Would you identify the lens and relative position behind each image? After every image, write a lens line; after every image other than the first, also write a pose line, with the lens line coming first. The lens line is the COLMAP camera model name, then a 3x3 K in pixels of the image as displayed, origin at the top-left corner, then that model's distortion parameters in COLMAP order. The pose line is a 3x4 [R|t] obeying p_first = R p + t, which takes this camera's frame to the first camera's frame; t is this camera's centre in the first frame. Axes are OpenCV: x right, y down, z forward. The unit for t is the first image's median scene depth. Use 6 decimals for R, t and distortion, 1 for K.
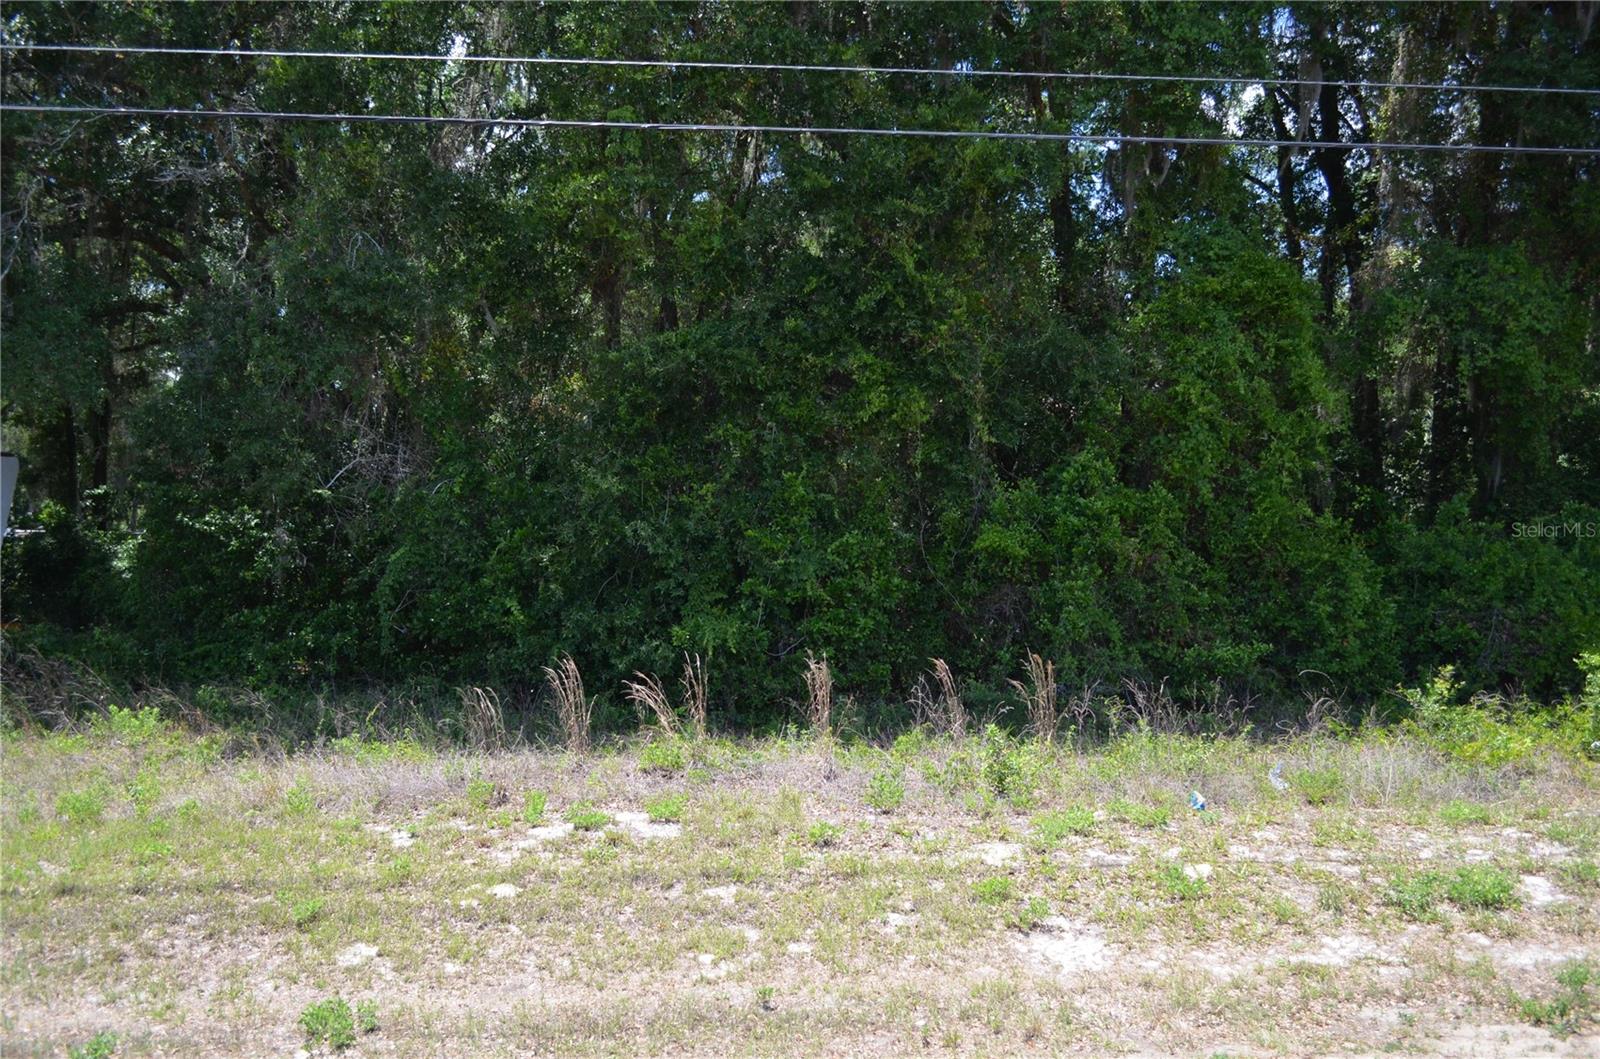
lens RADIAL K [[1304.0, 0, 801.4], [0, 1304.0, 517.7], [0, 0, 1]] dist [-0.030581, 0.012555]
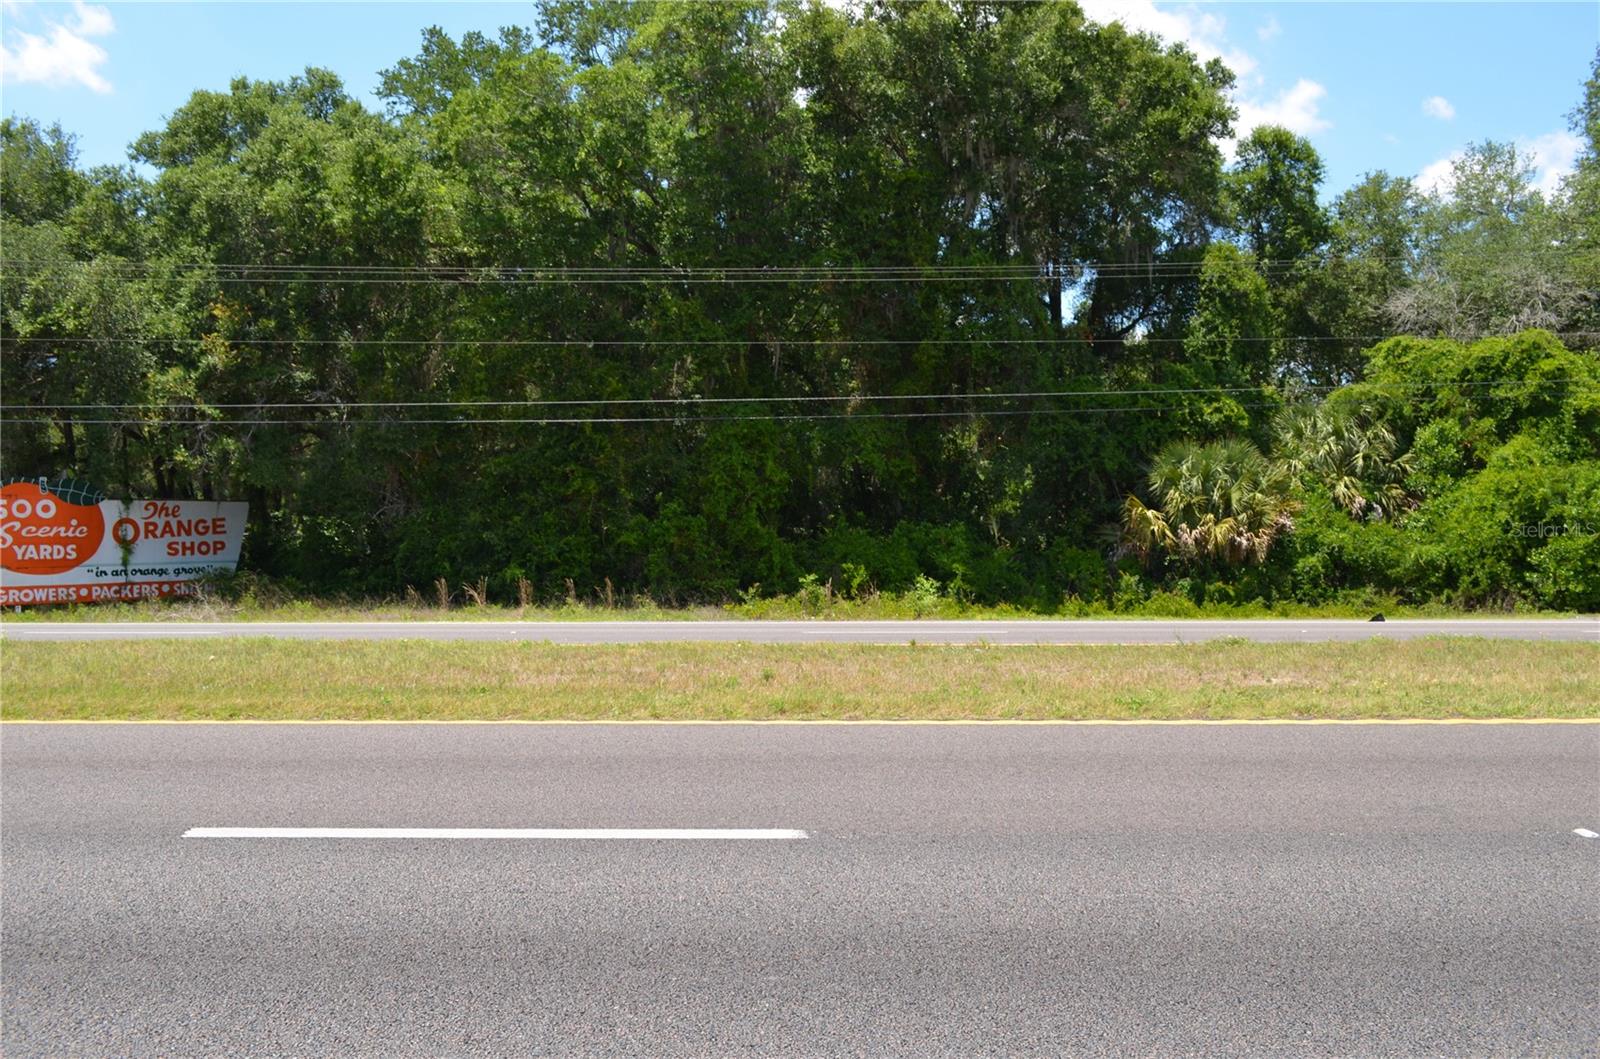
lens RADIAL K [[1304.0, 0, 800.8], [0, 1304.0, 531.1], [0, 0, 1]] dist [-0.030581, 0.012555]
pose [[0.995226, -0.004690, -0.097486, 0.719290], [0.005857, 0.999915, 0.011686, -0.023885], [0.097423, -0.012201, 0.995168, -1.462155]]
